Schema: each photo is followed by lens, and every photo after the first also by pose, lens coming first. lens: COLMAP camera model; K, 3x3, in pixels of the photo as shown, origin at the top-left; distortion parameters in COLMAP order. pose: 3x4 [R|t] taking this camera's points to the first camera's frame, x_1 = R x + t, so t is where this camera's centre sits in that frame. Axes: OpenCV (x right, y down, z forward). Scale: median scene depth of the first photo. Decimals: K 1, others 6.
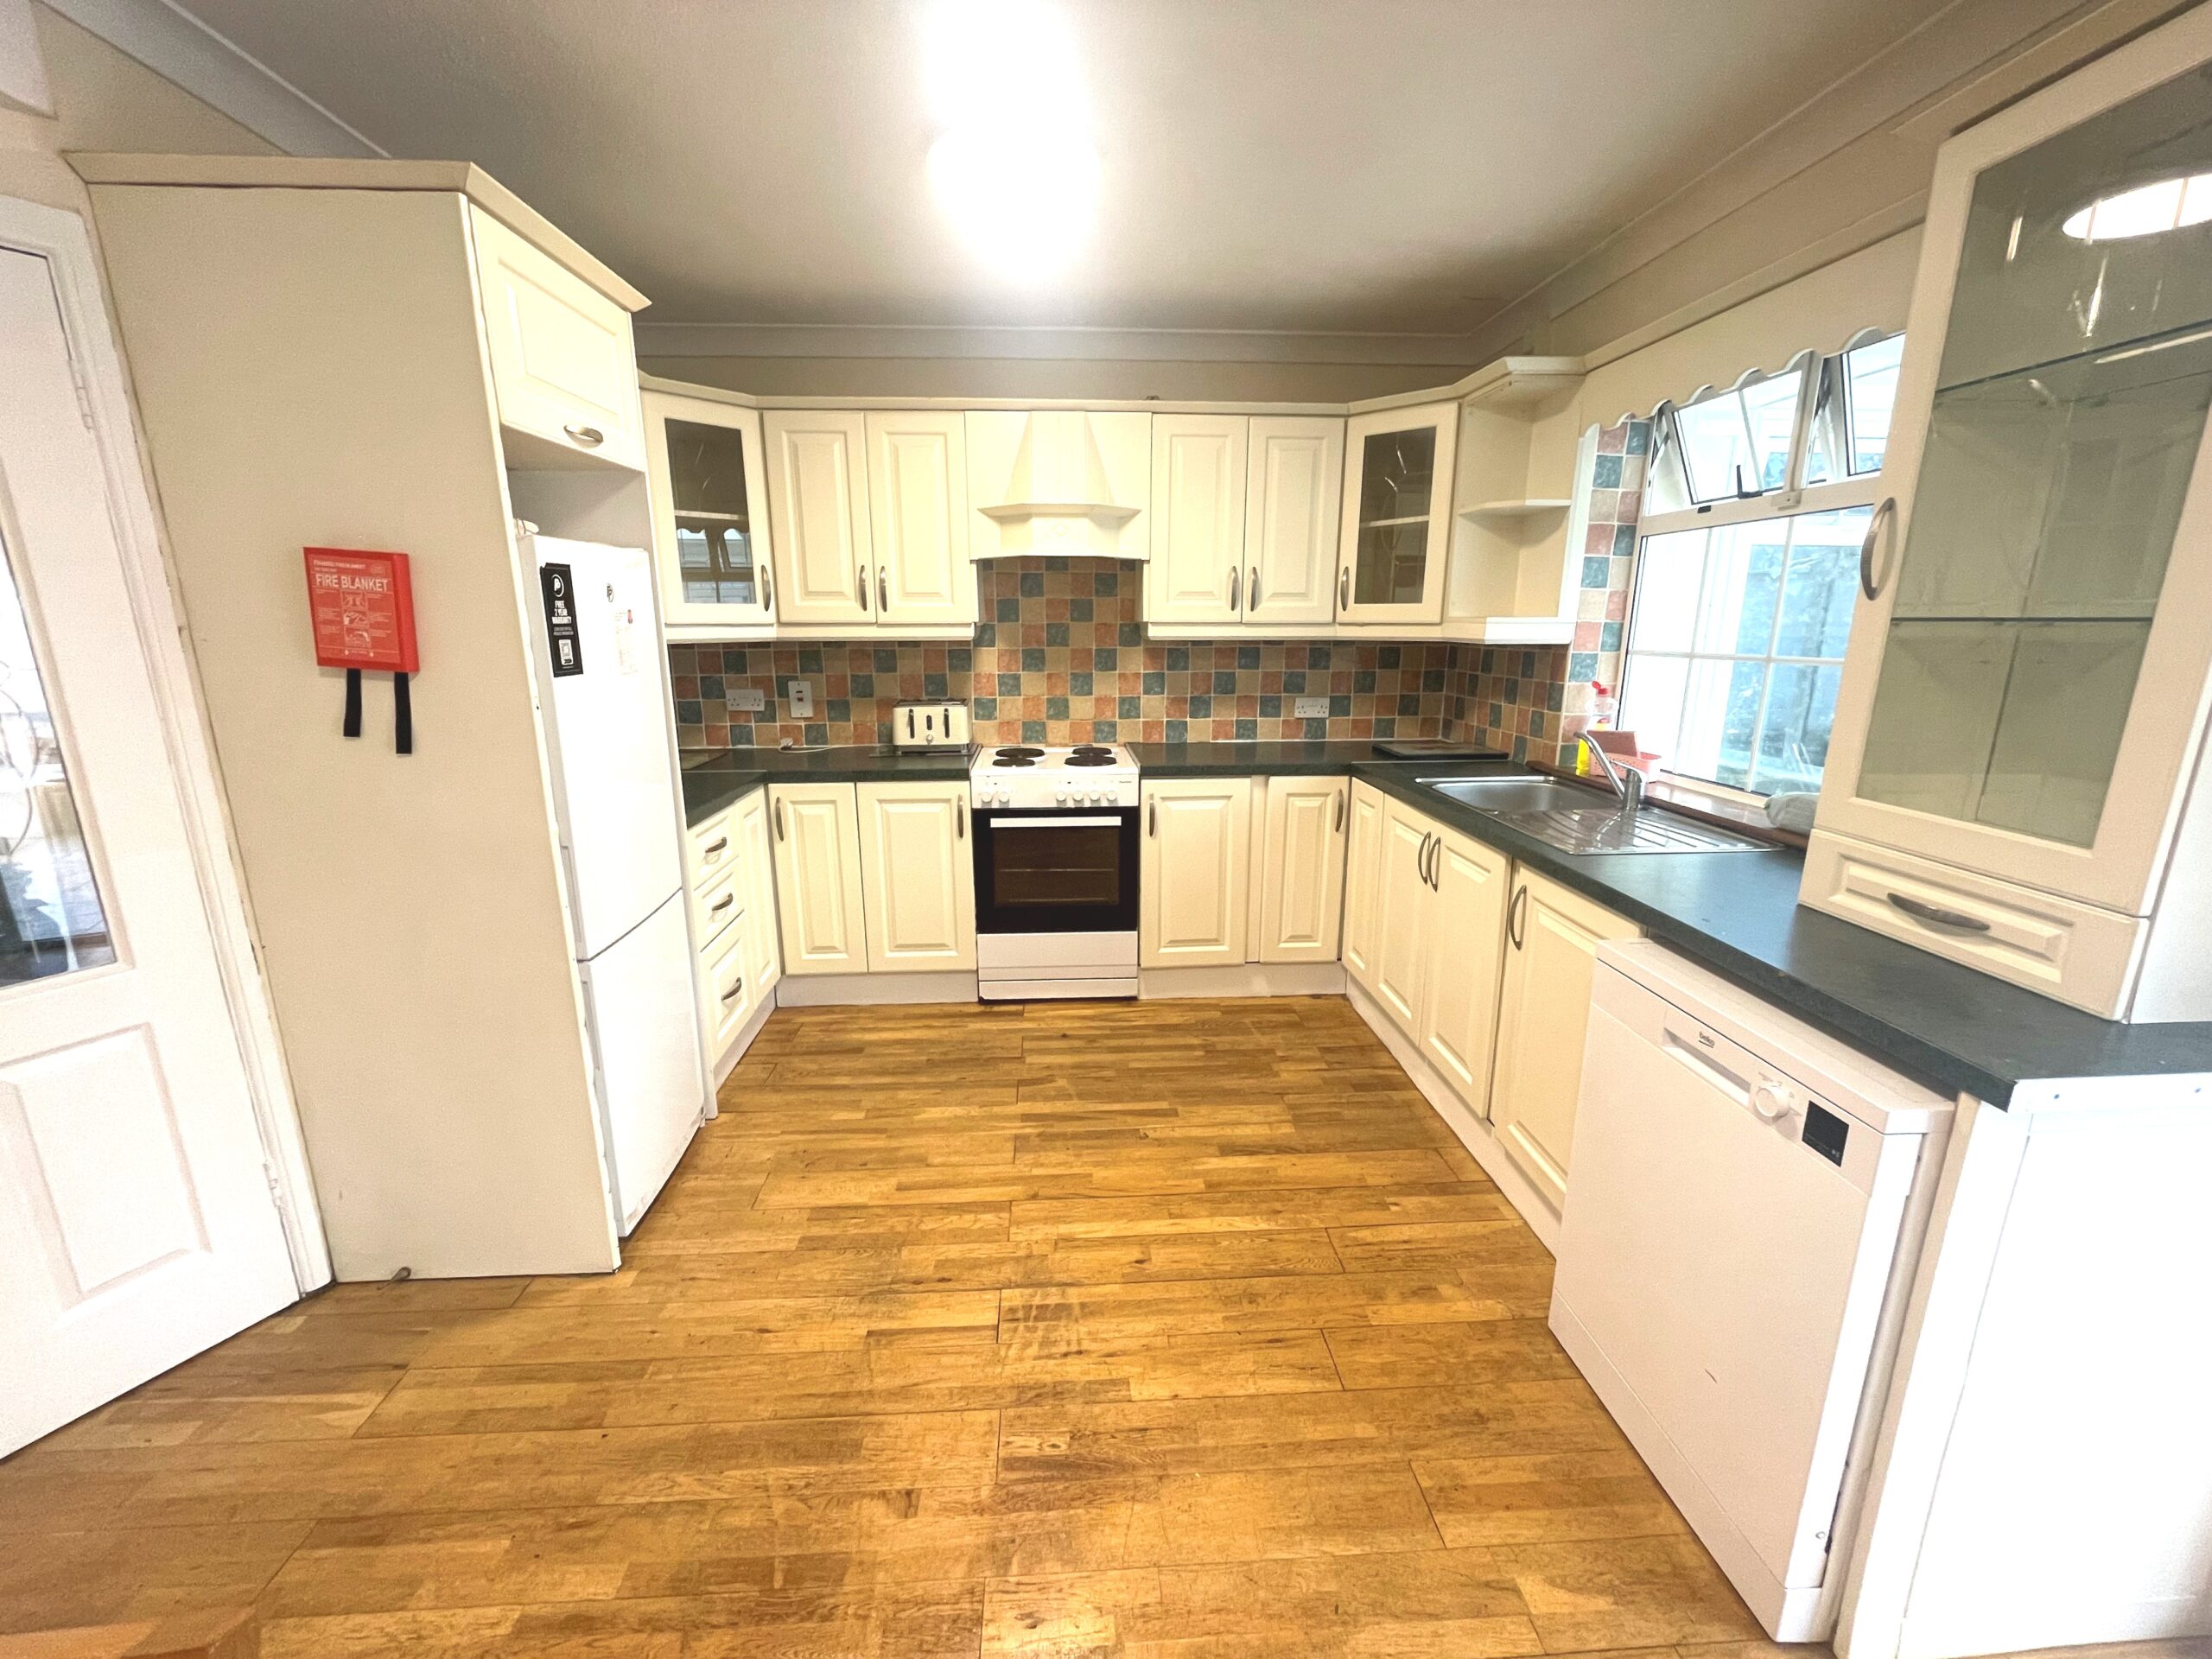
lens RADIAL K [[898.8, 0, 1100.8], [0, 898.8, 832.5], [0, 0, 1]] dist [-0.000796, 0.000128]
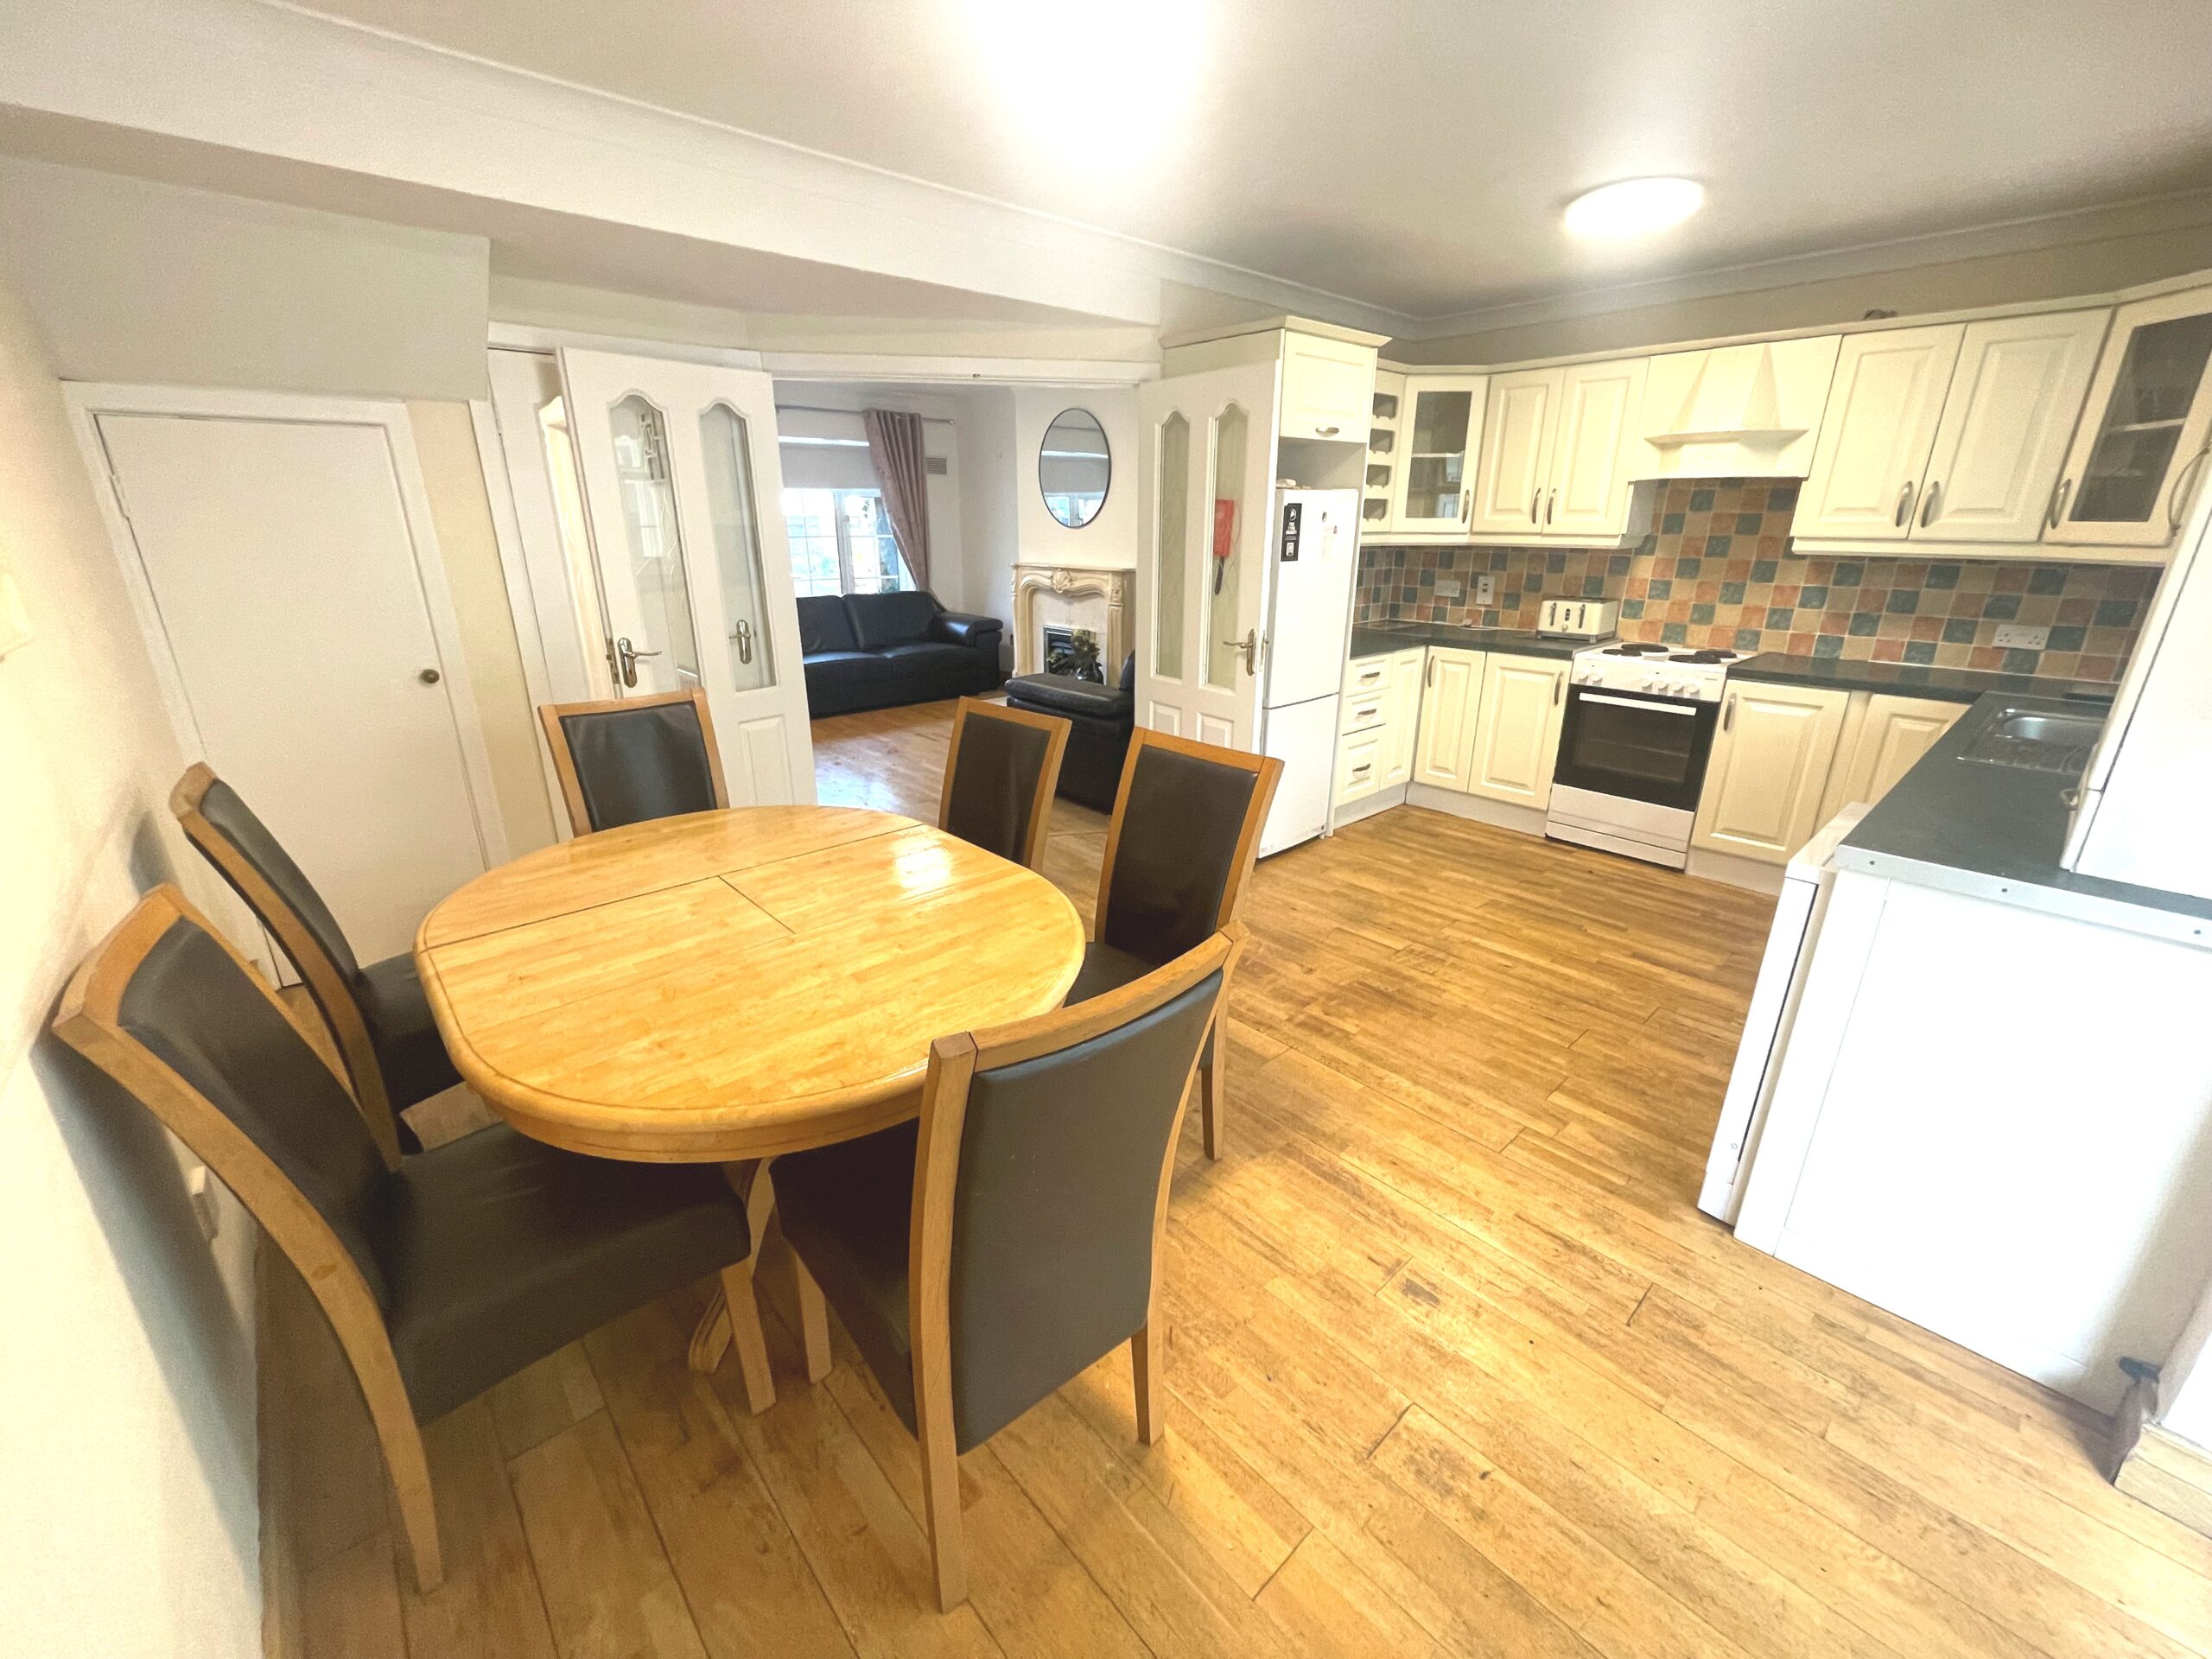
lens RADIAL K [[898.8, 0, 1109.4], [0, 898.8, 837.0], [0, 0, 1]] dist [-0.000796, 0.000128]
pose [[0.635161, 0.263170, -0.726162, 0.424337], [-0.182559, 0.964676, 0.189930, 0.060423], [0.750495, 0.011931, 0.660768, -0.336395]]
